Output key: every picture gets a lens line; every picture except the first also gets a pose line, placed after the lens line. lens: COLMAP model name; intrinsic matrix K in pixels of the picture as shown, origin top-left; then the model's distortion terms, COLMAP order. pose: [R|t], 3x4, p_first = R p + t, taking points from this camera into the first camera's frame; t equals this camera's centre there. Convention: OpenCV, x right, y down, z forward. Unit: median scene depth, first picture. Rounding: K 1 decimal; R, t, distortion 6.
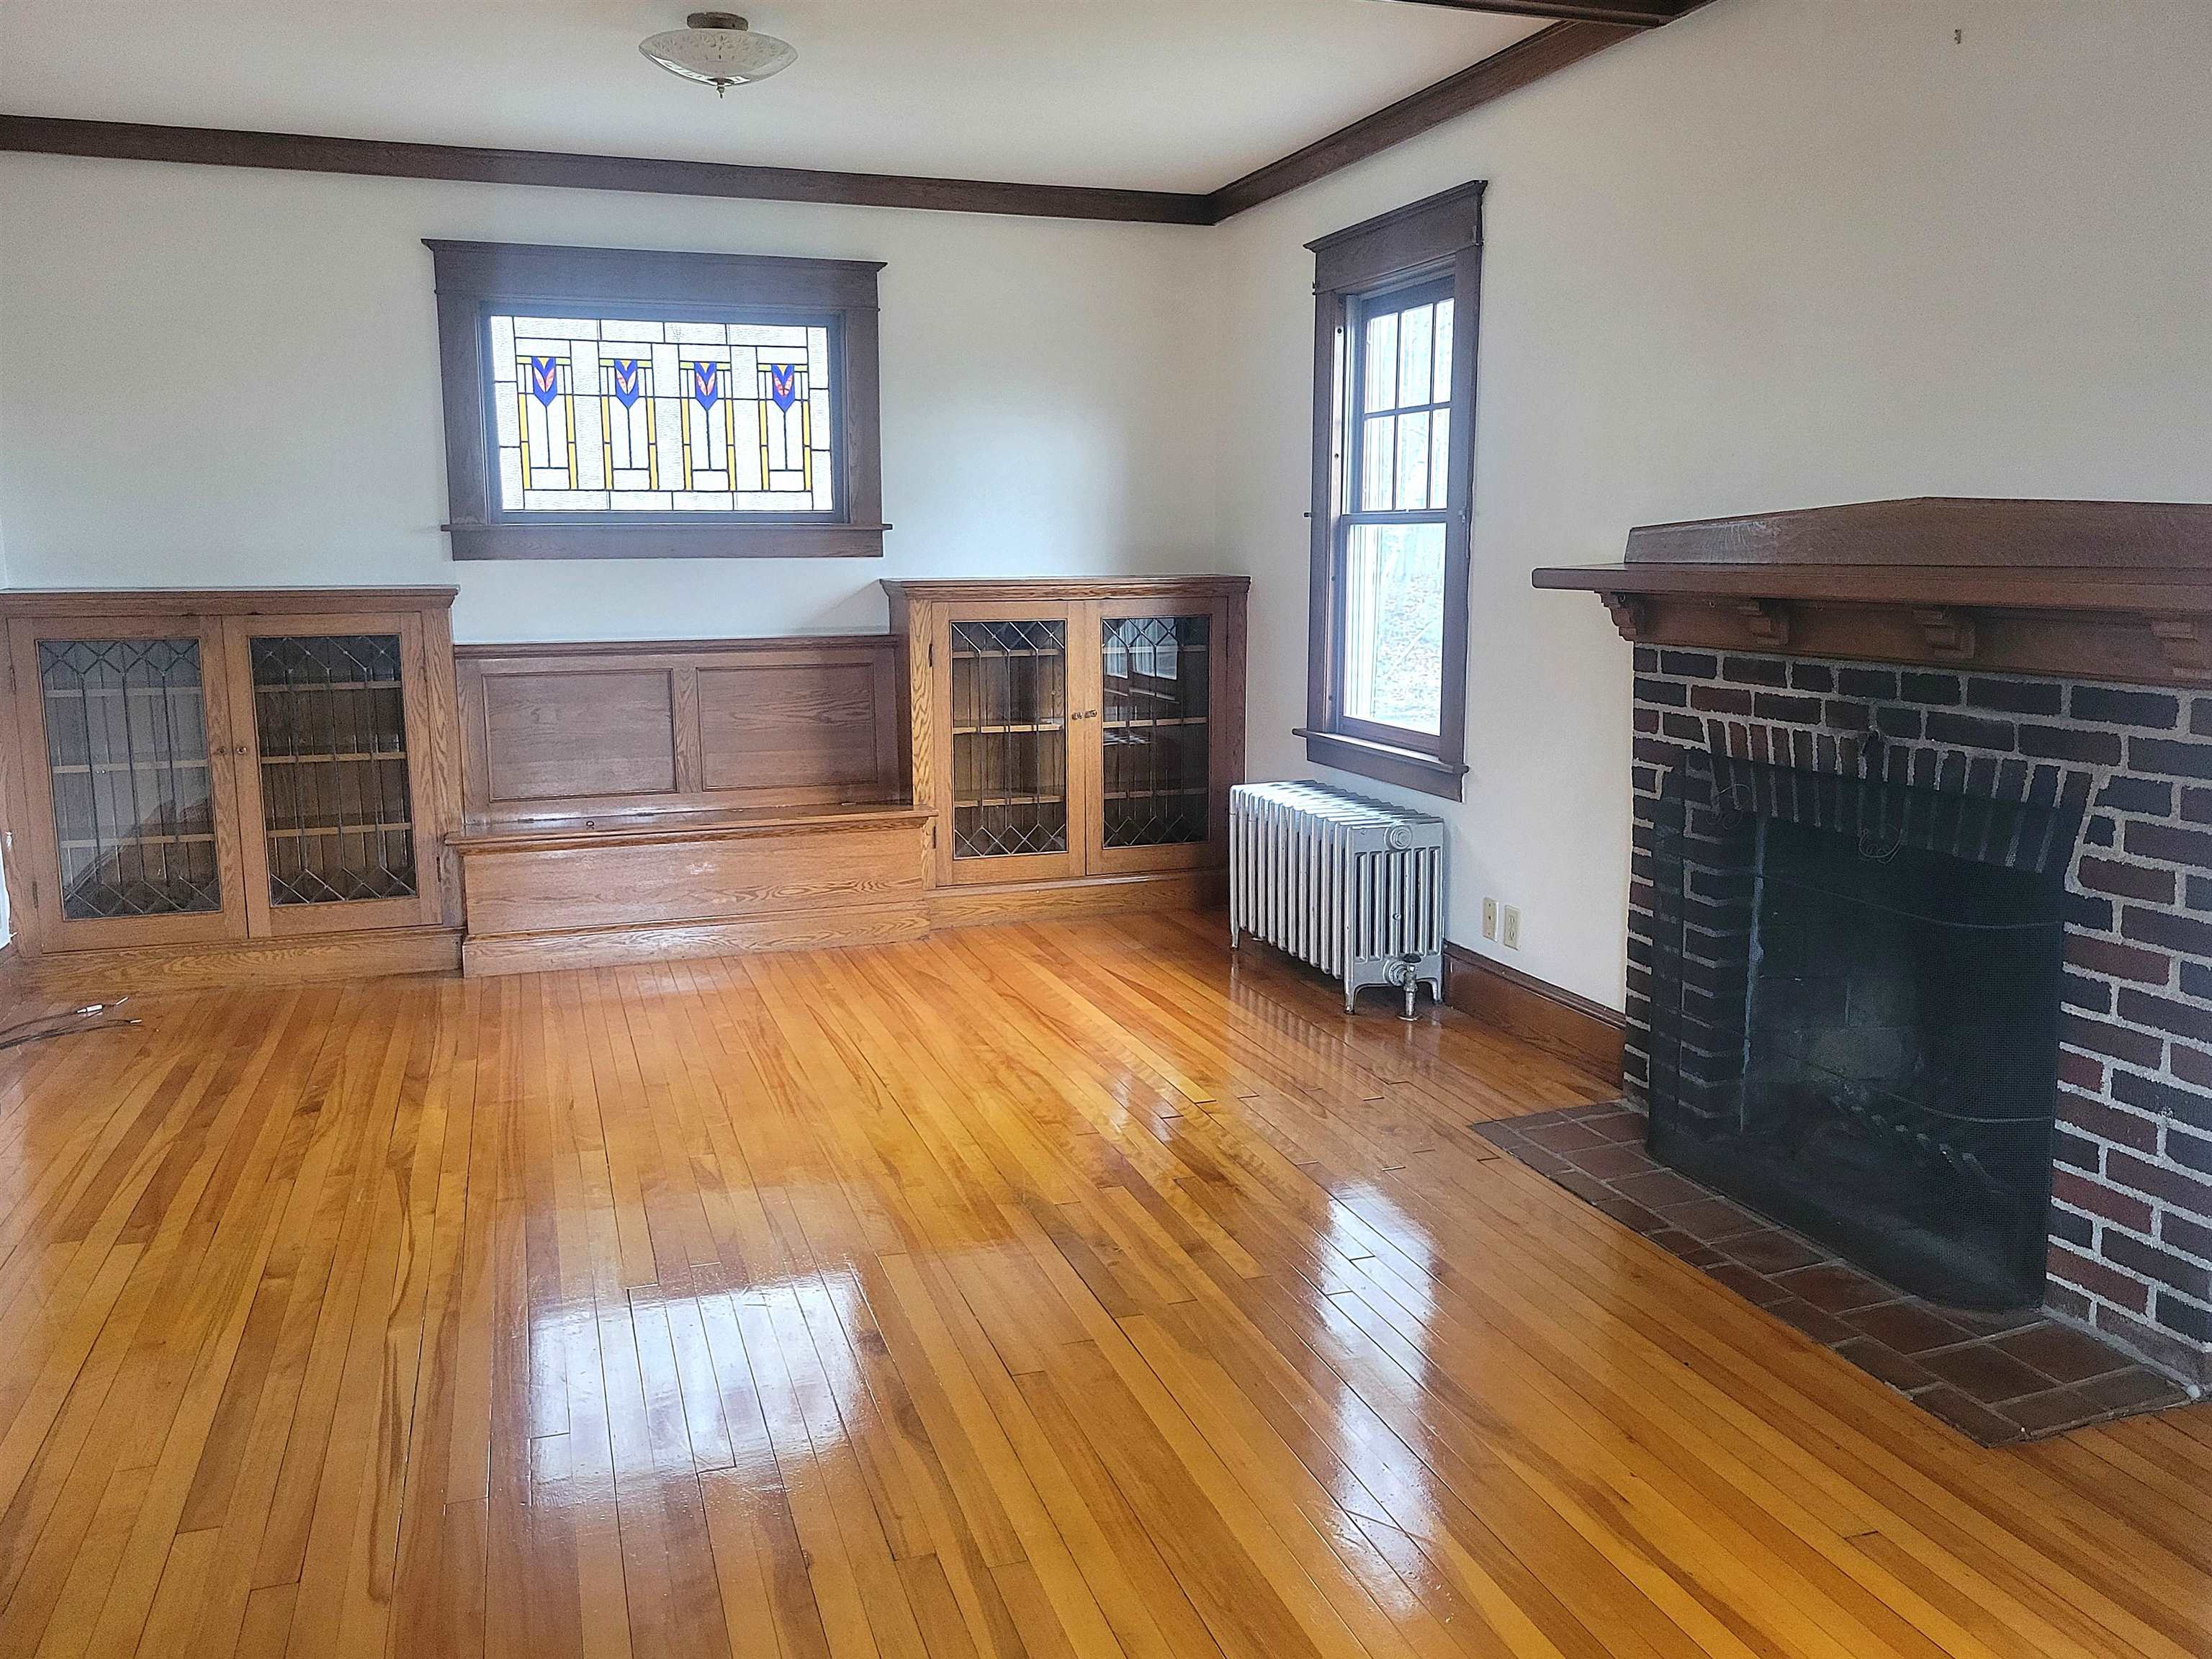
lens RADIAL K [[1647.2, 0, 1116.3], [0, 1647.2, 815.3], [0, 0, 1]] dist [0.044251, -0.023319]
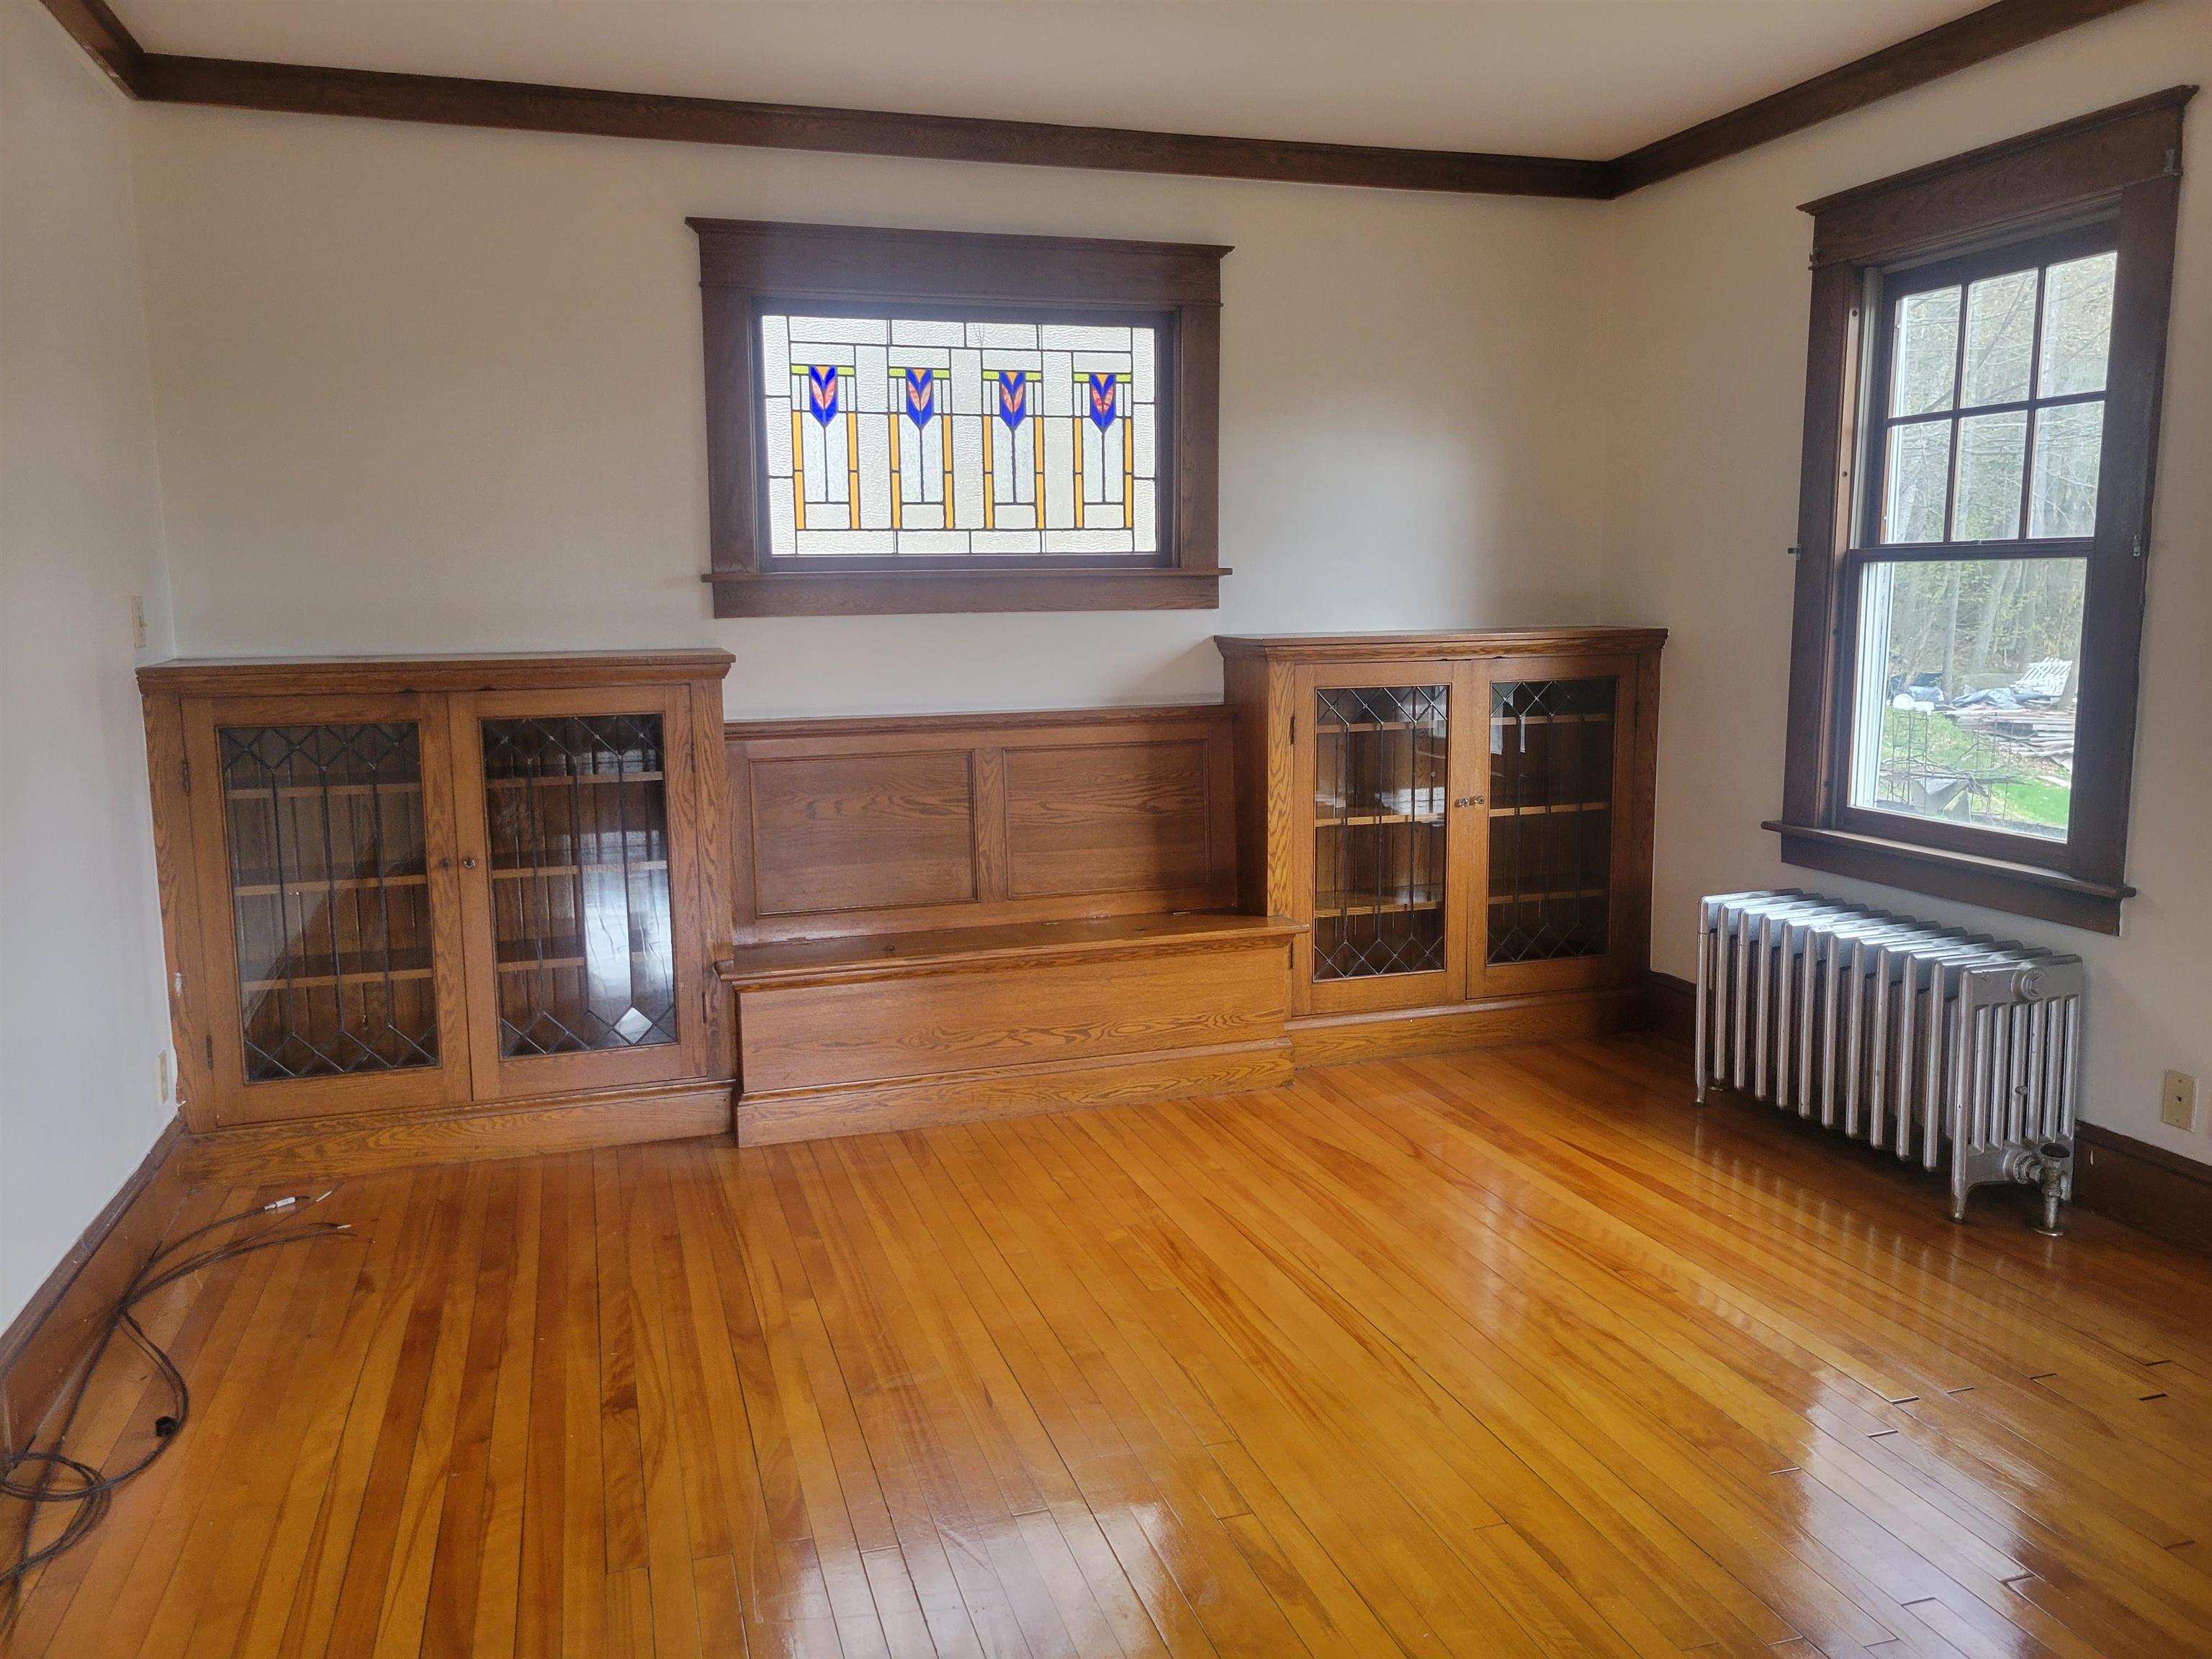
lens RADIAL K [[1647.2, 0, 1161.6], [0, 1647.2, 830.1], [0, 0, 1]] dist [0.044251, -0.023319]
pose [[0.999739, -0.003747, -0.022518, -0.205058], [0.003333, 0.999826, -0.018375, -0.044030], [0.022583, 0.018295, 0.999578, 0.255689]]
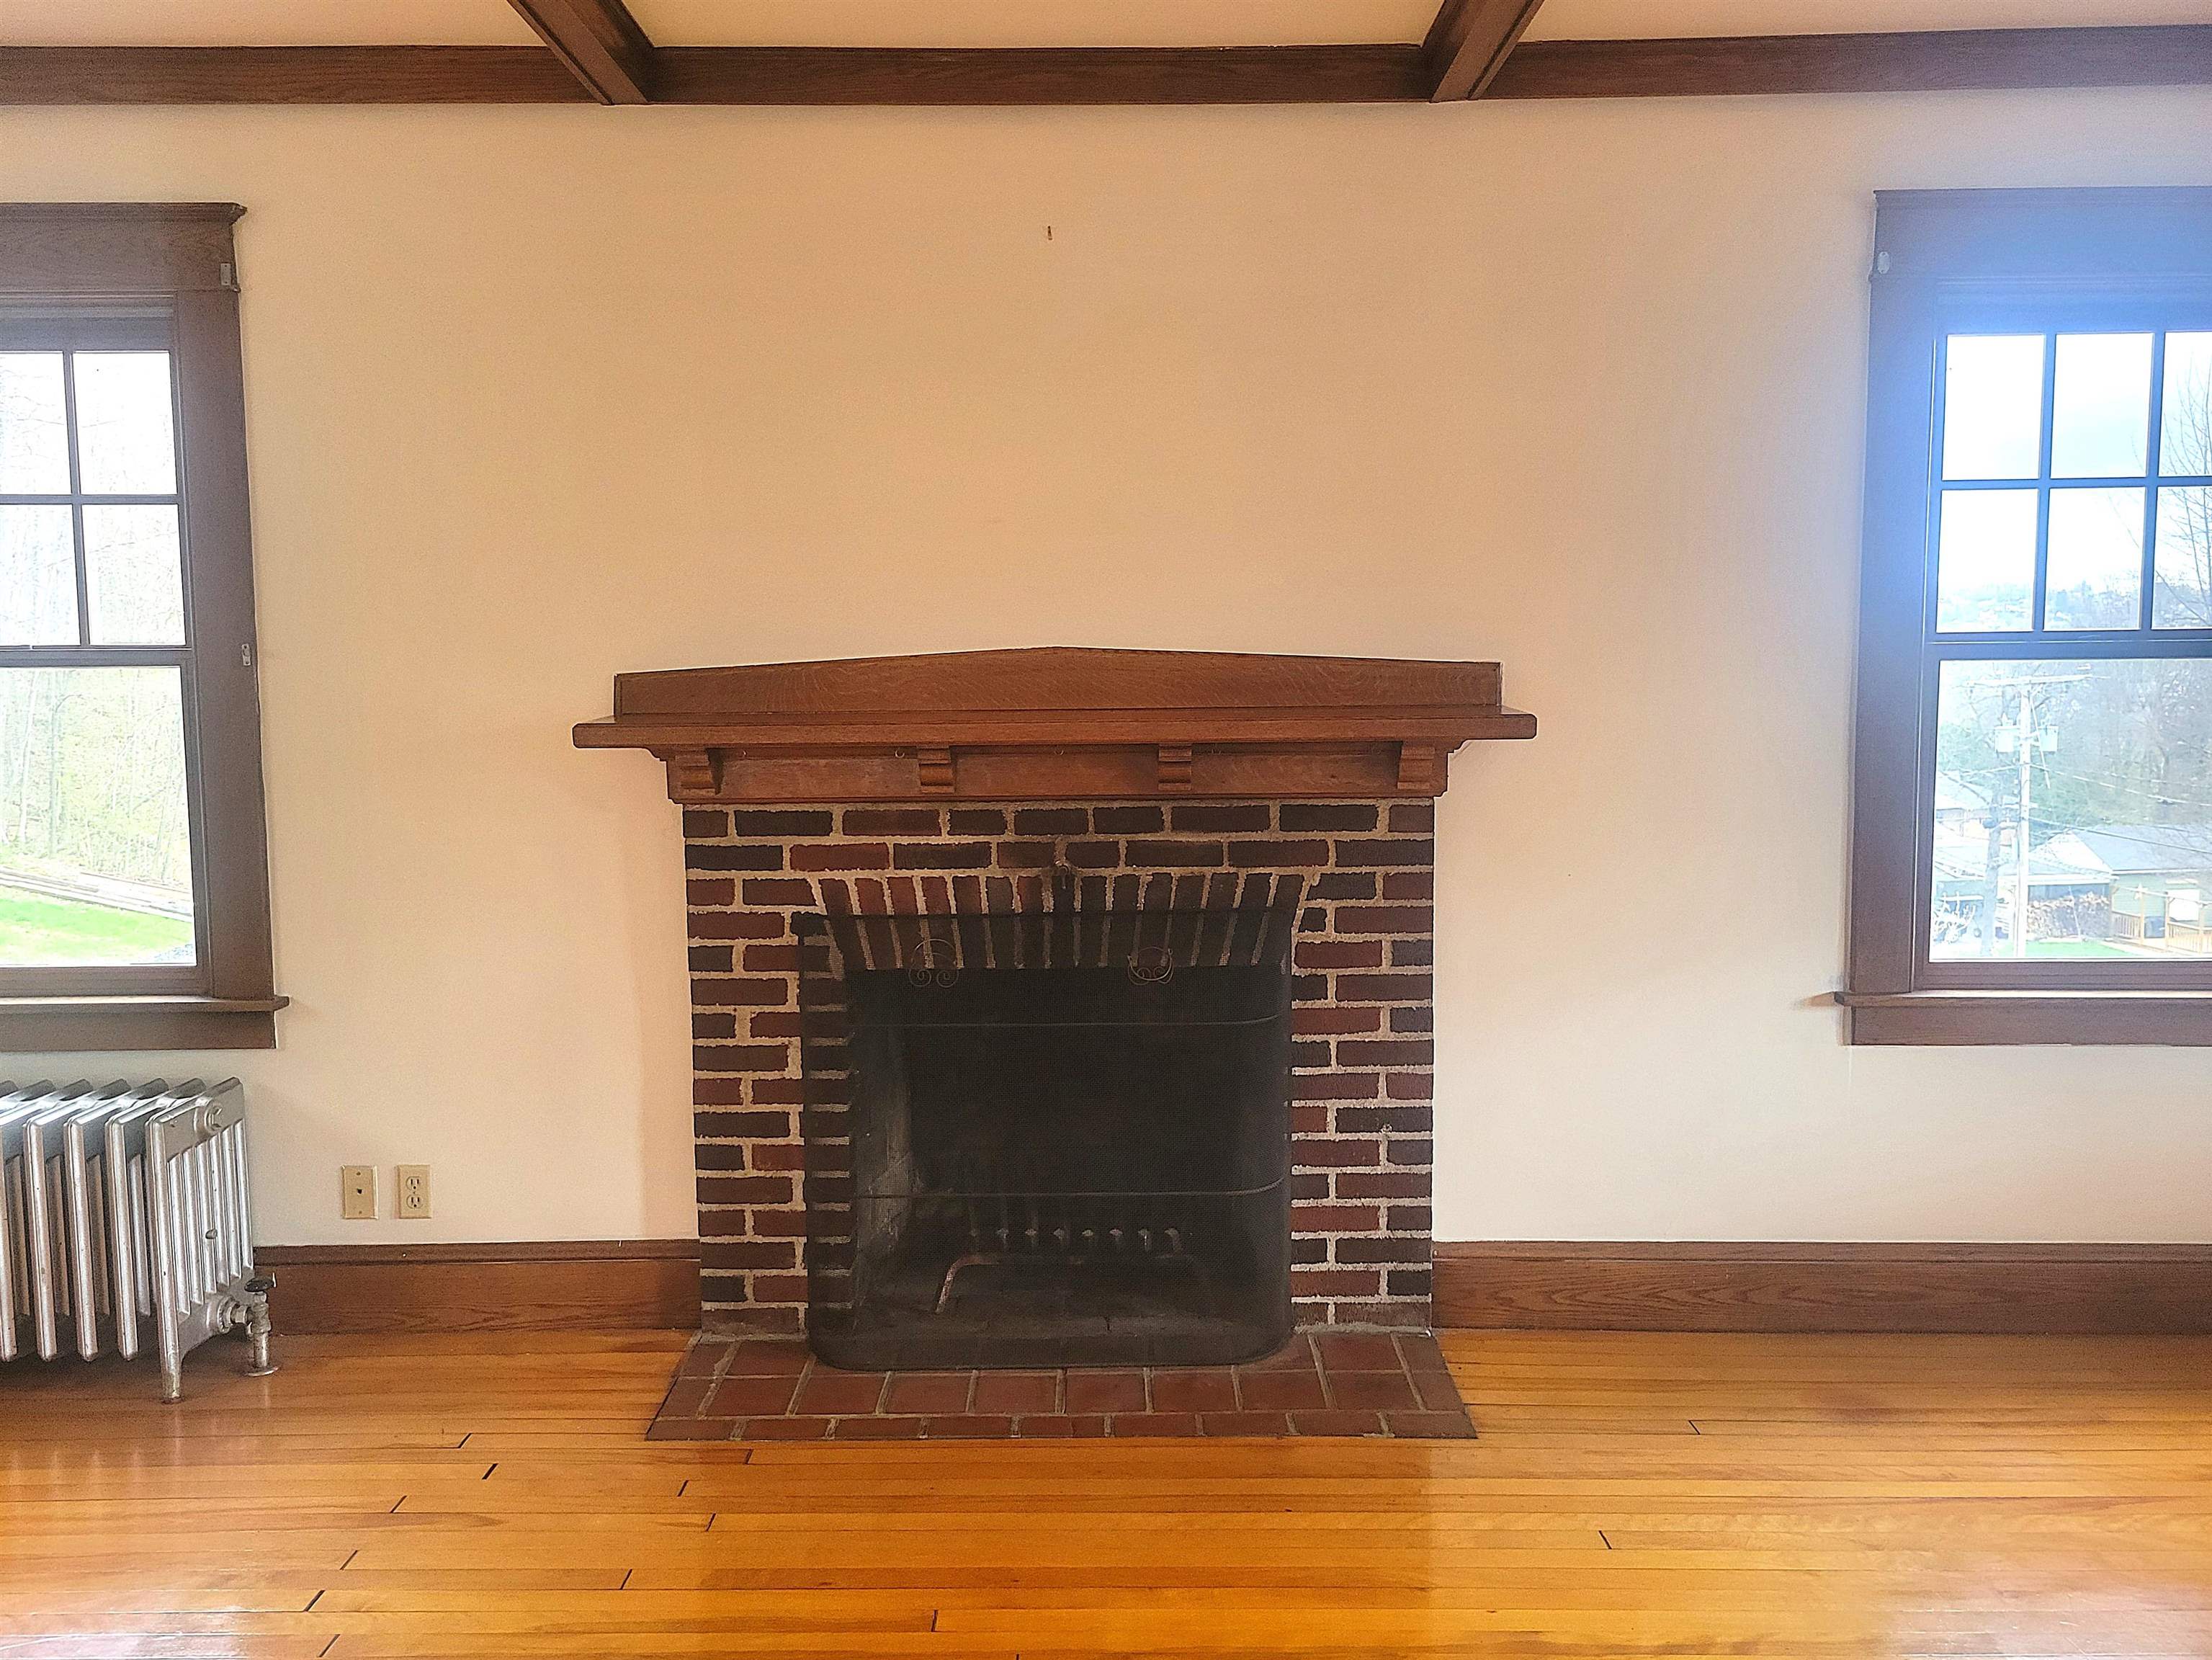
lens RADIAL K [[1647.4, 0, 1105.0], [0, 1647.4, 821.2], [0, 0, 1]] dist [0.044251, -0.023319]
pose [[0.360685, -0.092384, 0.928101, -0.336157], [0.161905, 0.986177, 0.035244, -0.074738], [-0.918528, 0.137552, 0.370657, 0.393863]]
